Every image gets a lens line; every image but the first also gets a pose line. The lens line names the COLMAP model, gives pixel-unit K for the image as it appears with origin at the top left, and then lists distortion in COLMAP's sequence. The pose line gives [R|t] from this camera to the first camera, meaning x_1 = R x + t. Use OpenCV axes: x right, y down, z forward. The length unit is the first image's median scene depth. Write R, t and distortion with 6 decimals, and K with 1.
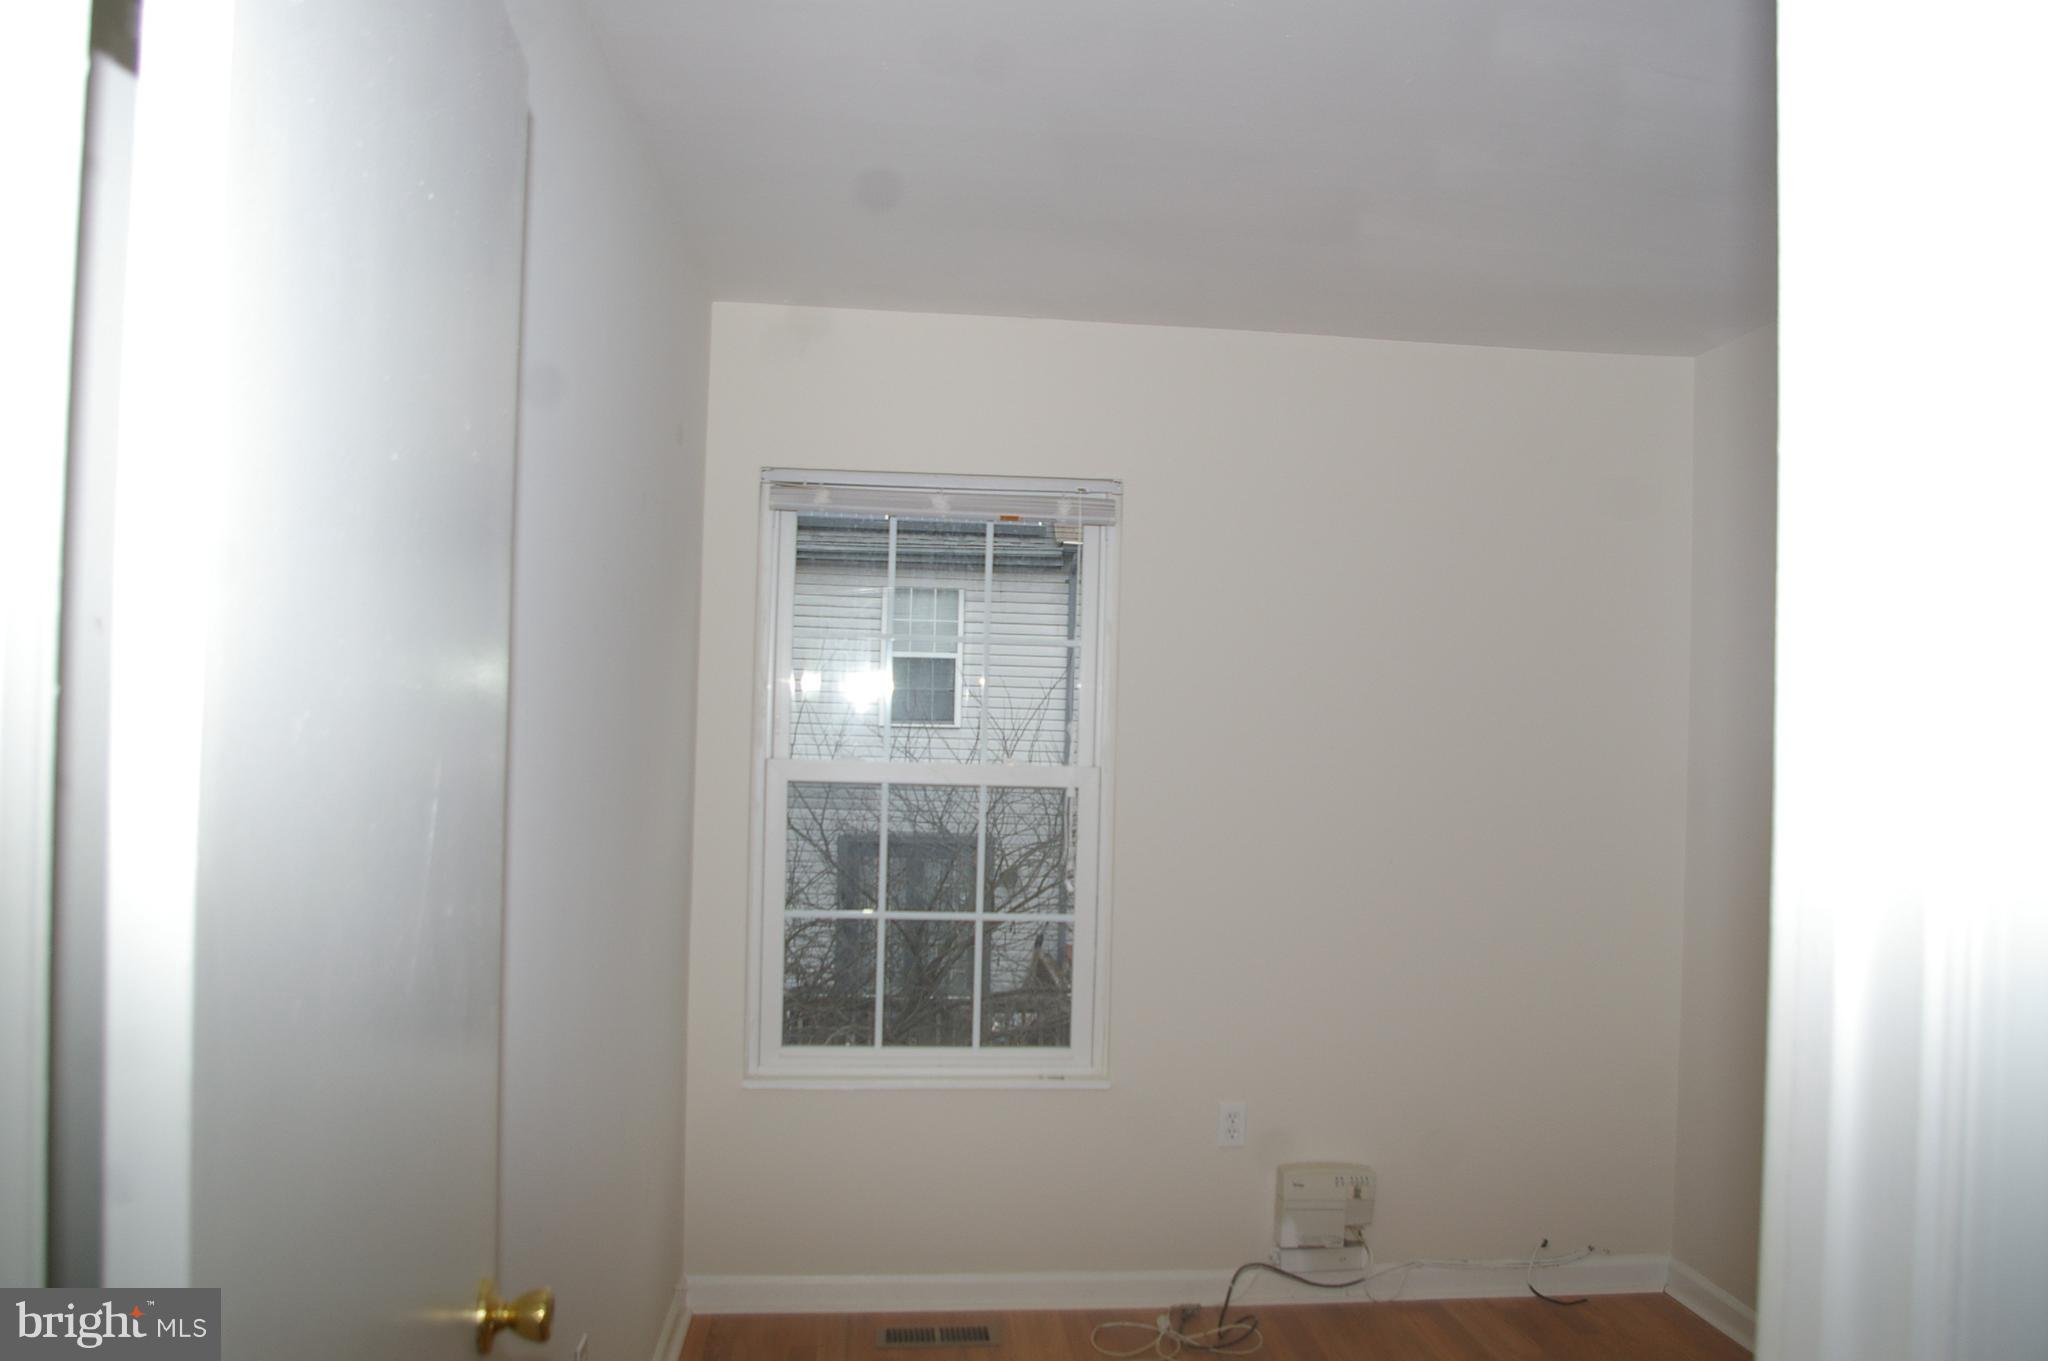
lens RADIAL K [[1628.3, 0, 1069.2], [0, 1628.3, 690.0], [0, 0, 1]] dist [-0.086877, 0.036565]
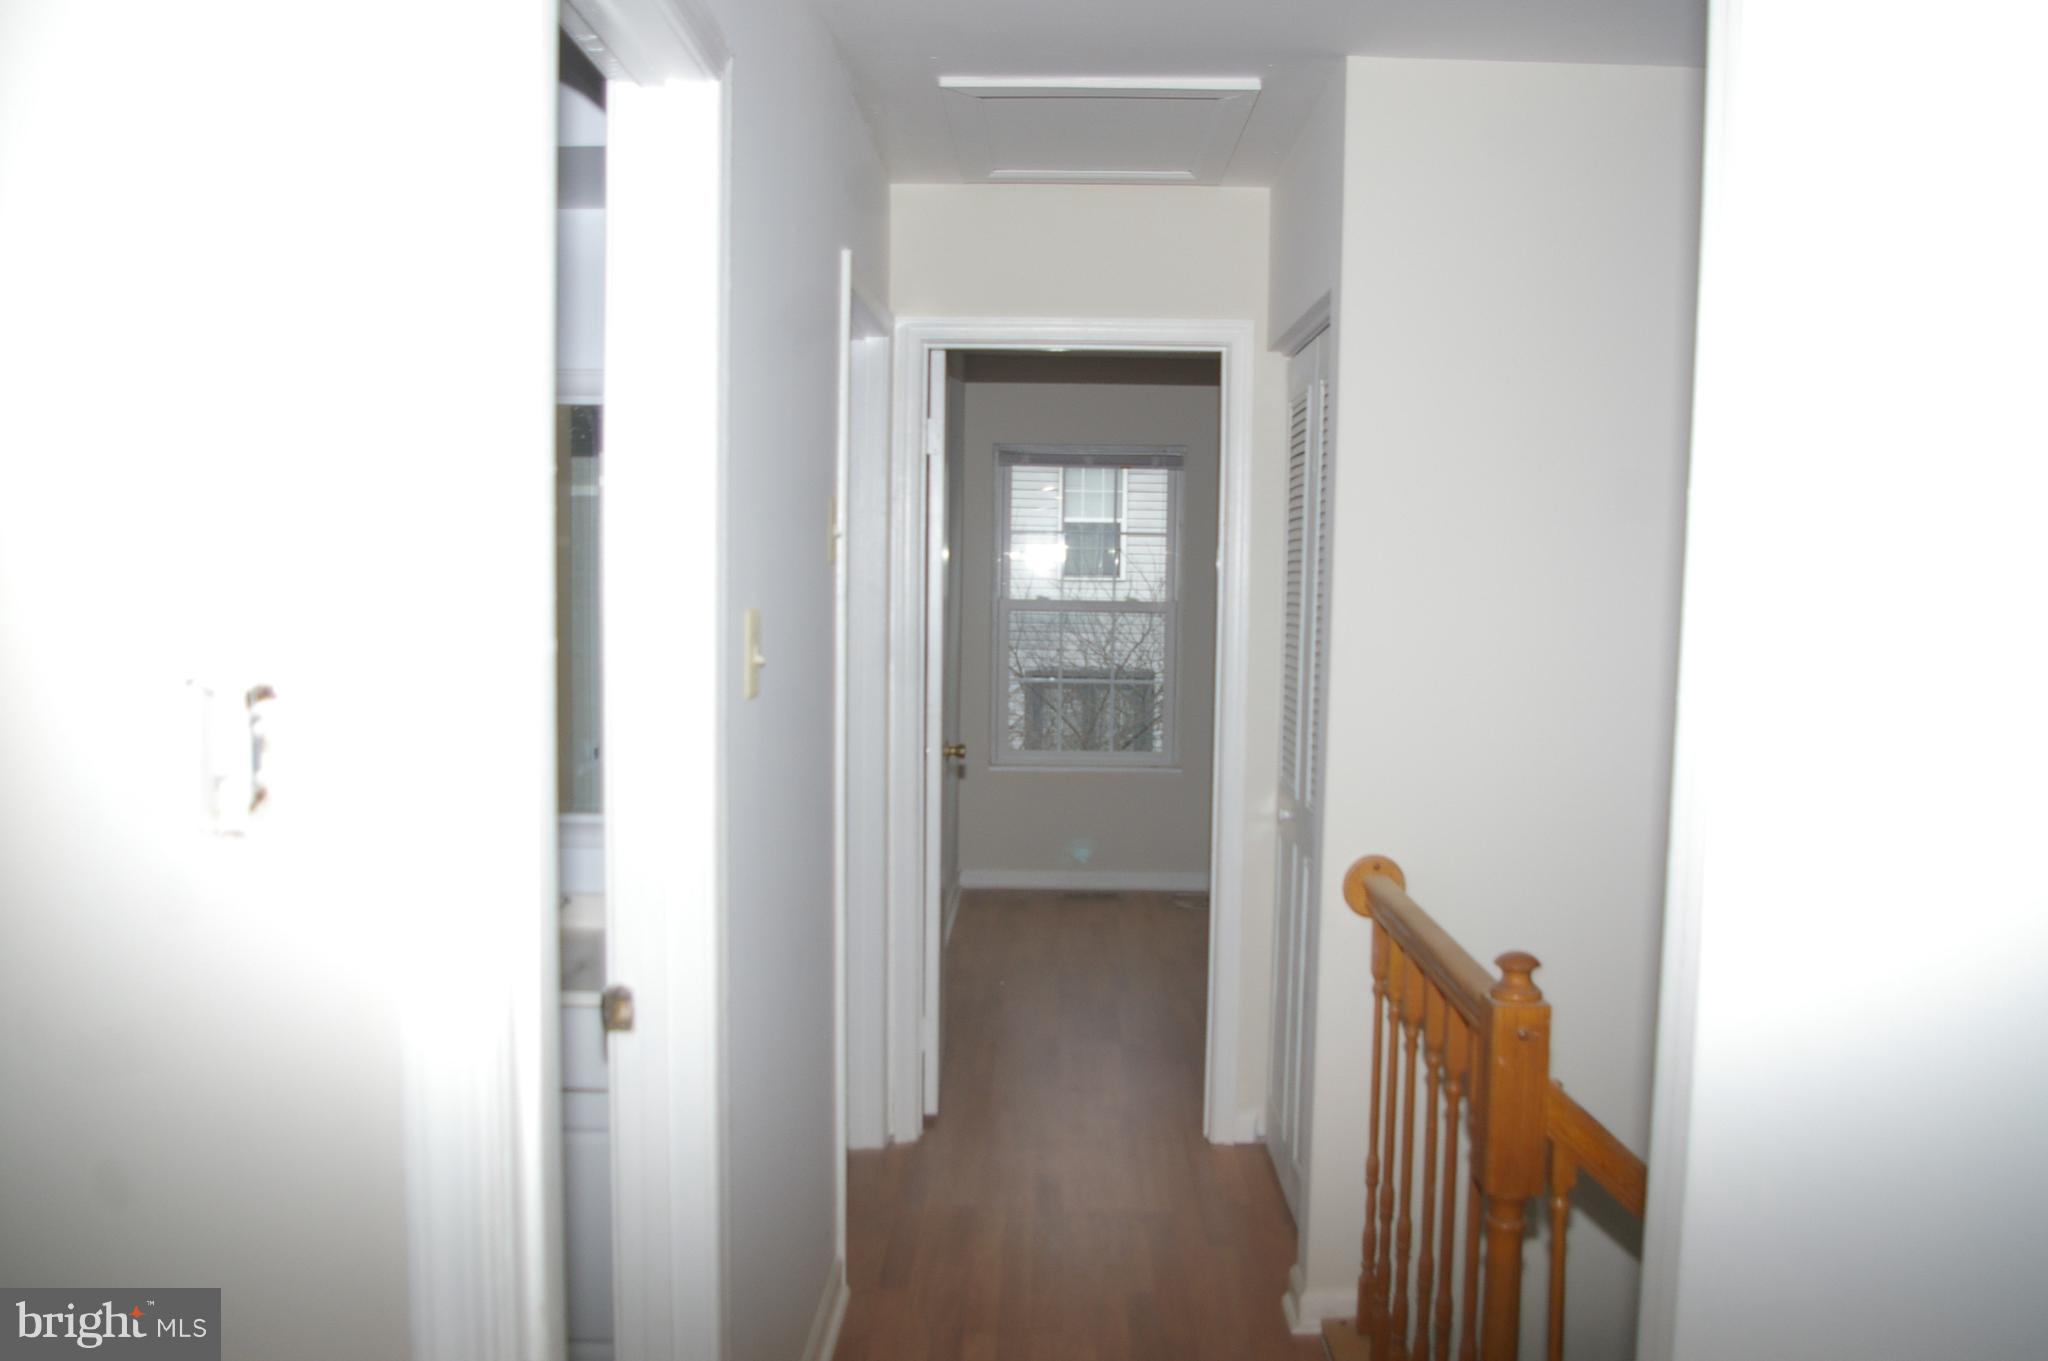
lens RADIAL K [[1628.3, 0, 1069.2], [0, 1628.3, 690.0], [0, 0, 1]] dist [-0.086877, 0.036565]
pose [[0.993918, -0.002644, -0.110091, 0.041043], [0.012493, 0.995965, 0.088869, -0.007215], [0.109412, -0.089704, 0.989941, -0.345531]]
